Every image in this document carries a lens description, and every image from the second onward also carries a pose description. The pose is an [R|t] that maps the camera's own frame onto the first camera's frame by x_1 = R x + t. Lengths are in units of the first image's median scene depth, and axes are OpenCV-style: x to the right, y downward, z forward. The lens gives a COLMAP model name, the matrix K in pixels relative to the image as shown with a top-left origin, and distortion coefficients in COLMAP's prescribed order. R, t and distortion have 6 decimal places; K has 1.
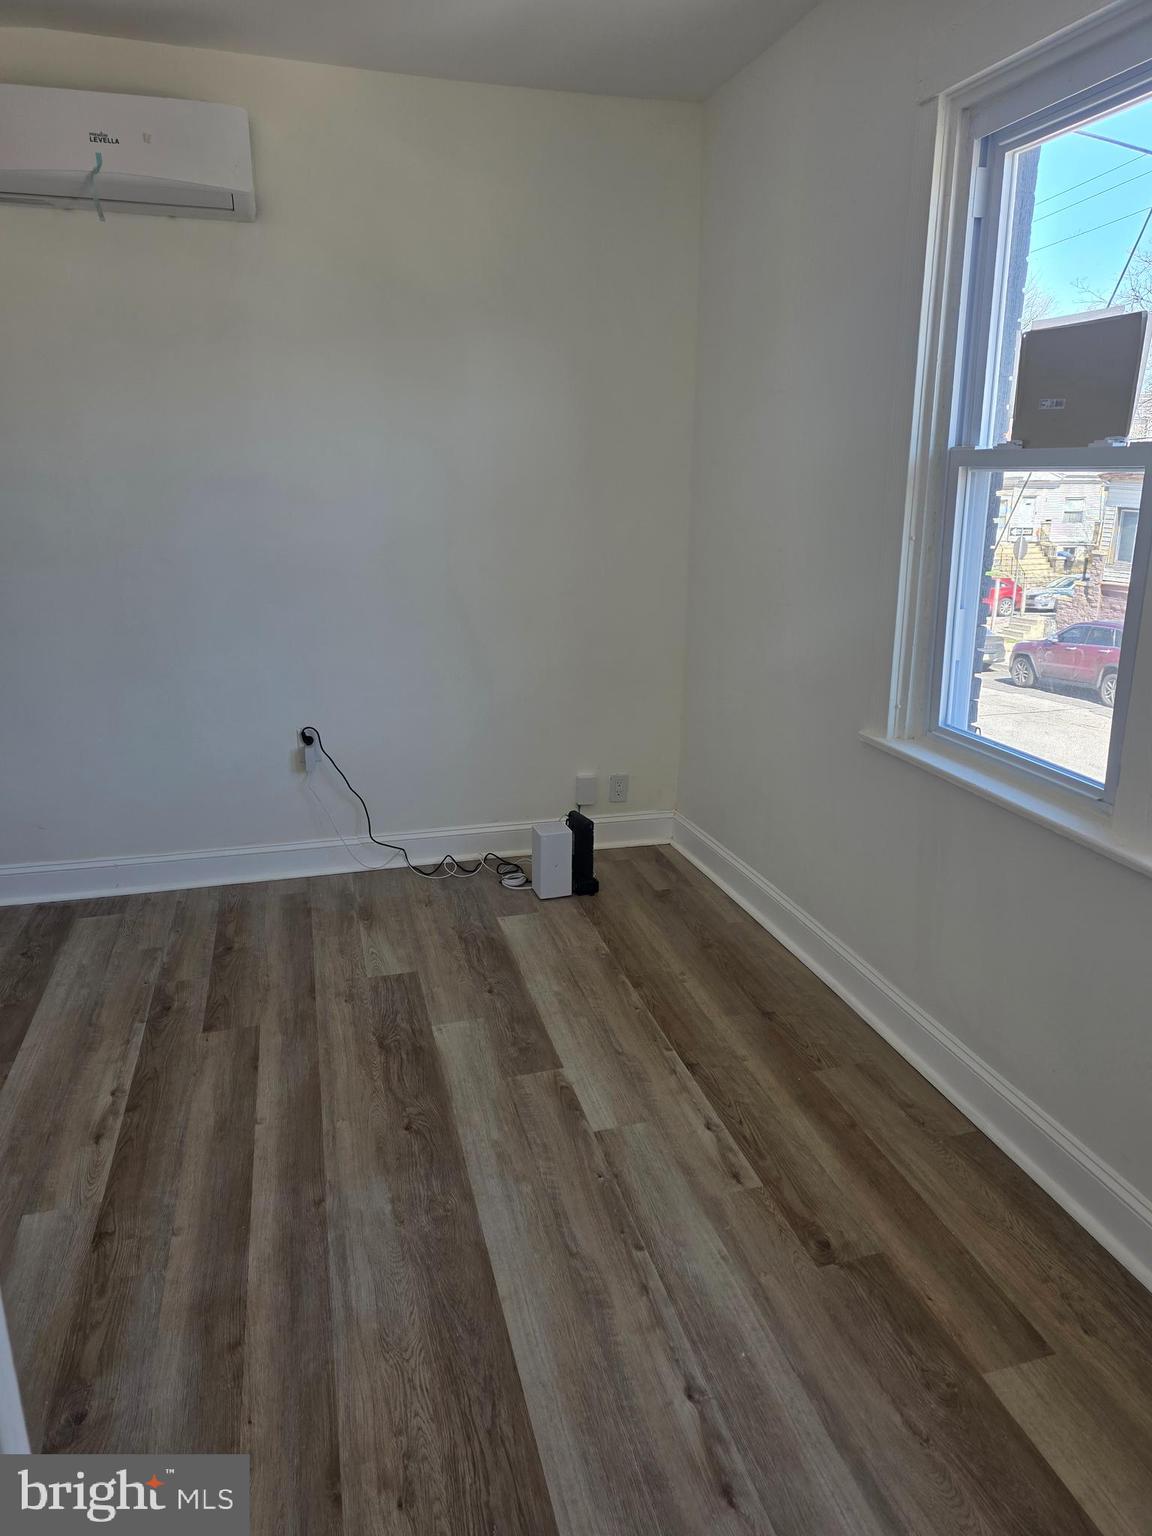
lens RADIAL K [[1030.6, 0, 618.4], [0, 1030.6, 794.6], [0, 0, 1]] dist [0.053043, -0.057494]
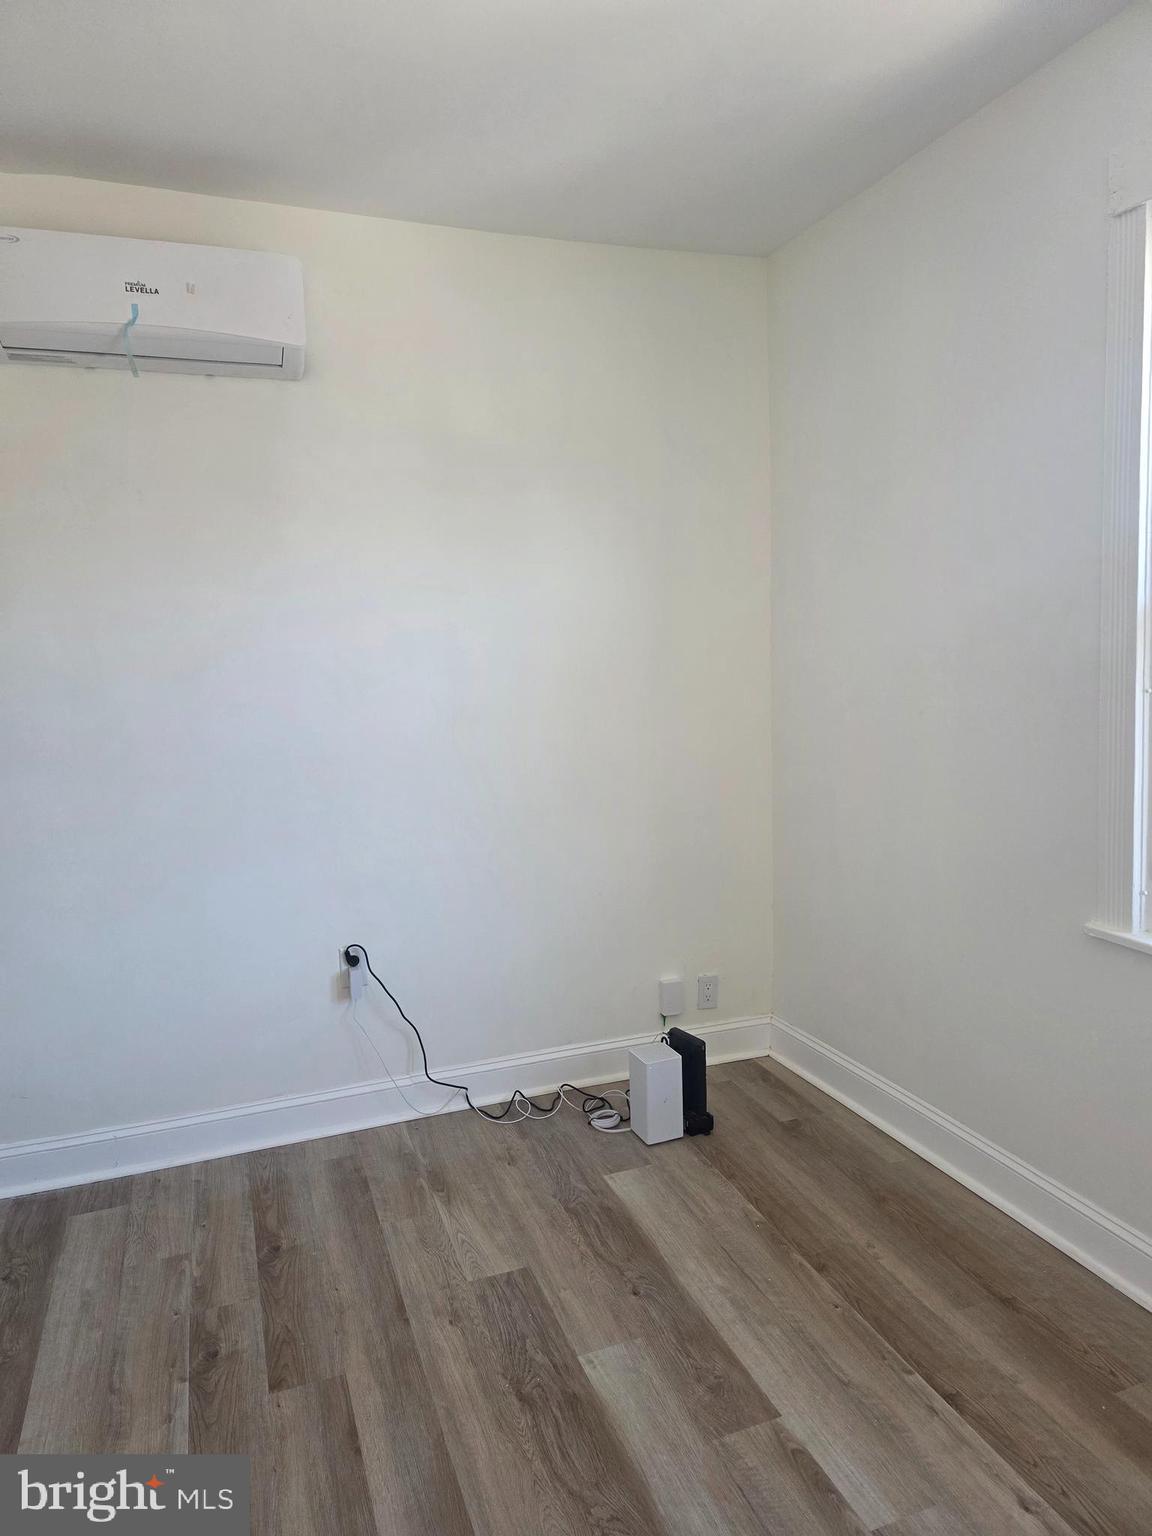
lens RADIAL K [[1030.6, 0, 579.4], [0, 1030.6, 782.5], [0, 0, 1]] dist [0.053043, -0.057494]
pose [[0.997355, -0.048205, 0.054402, -0.187824], [0.056698, 0.984277, -0.167287, -0.052555], [-0.045482, 0.169929, 0.984406, 0.184769]]
